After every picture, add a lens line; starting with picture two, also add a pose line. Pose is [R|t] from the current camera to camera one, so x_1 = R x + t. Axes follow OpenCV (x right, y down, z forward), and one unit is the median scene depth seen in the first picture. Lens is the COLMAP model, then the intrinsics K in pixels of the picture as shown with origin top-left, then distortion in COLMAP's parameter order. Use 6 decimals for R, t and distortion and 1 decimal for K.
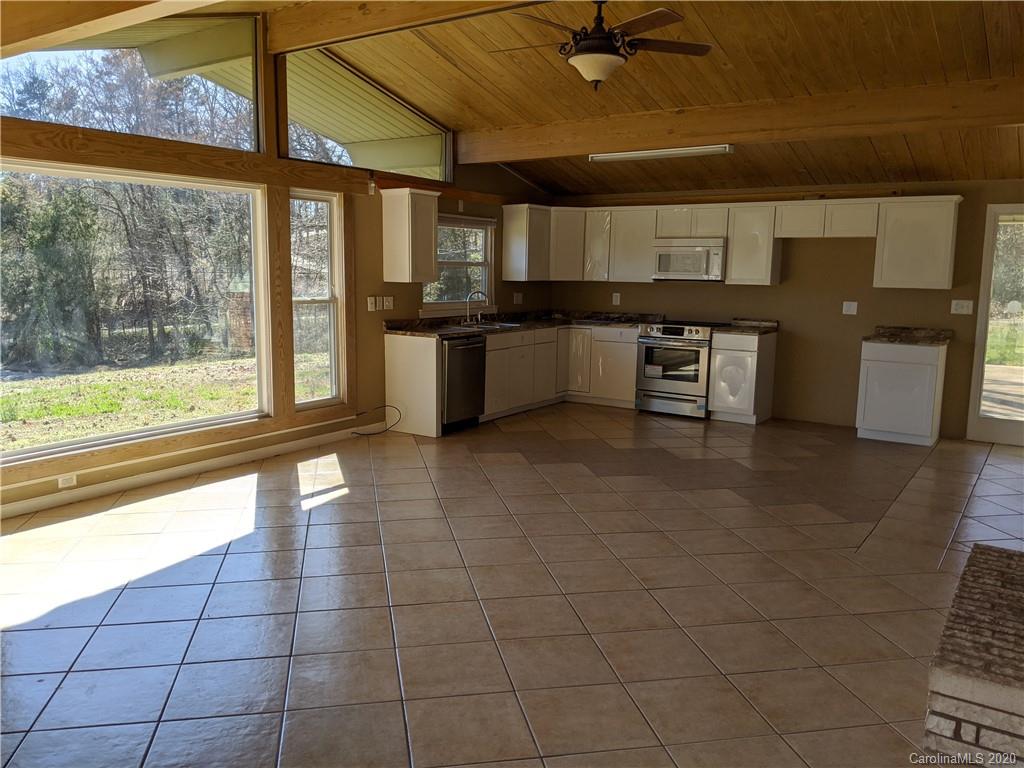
lens RADIAL K [[823.2, 0, 527.3], [0, 823.2, 403.6], [0, 0, 1]] dist [0.123238, -0.230174]
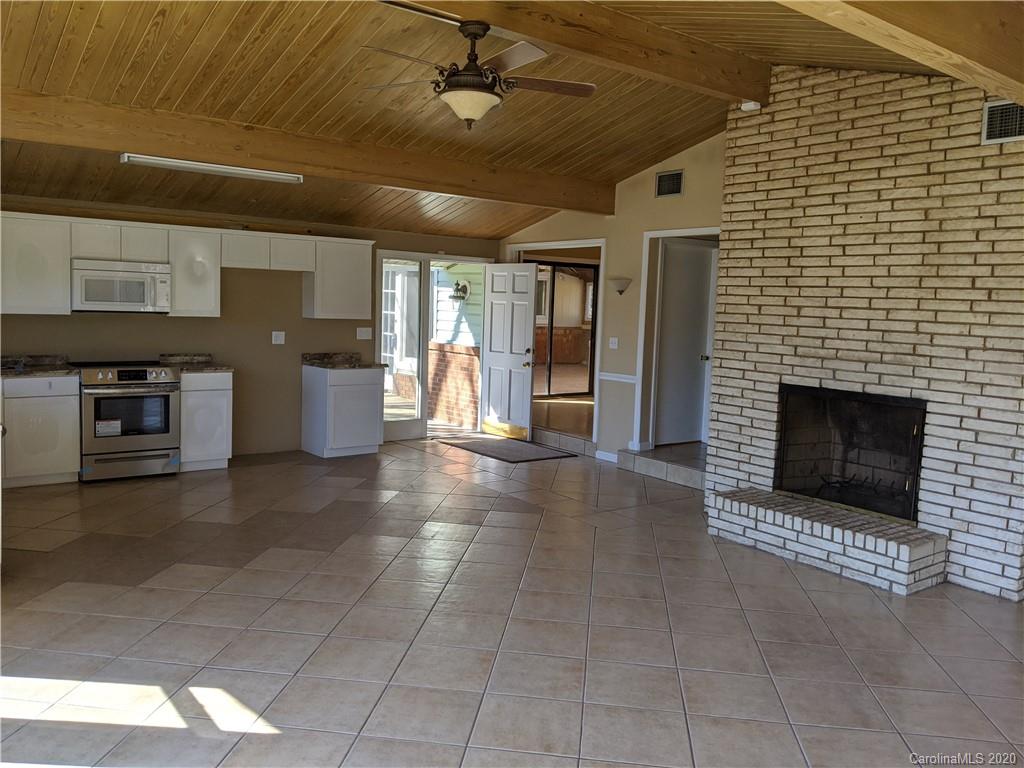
lens RADIAL K [[813.6, 0, 512.0], [0, 813.6, 384.0], [0, 0, 1]] dist [0.062911, -0.118723]
pose [[0.325074, -0.102345, 0.940134, -0.498394], [0.129605, 0.989568, 0.062912, -0.088778], [-0.936765, 0.101395, 0.334947, 0.419390]]
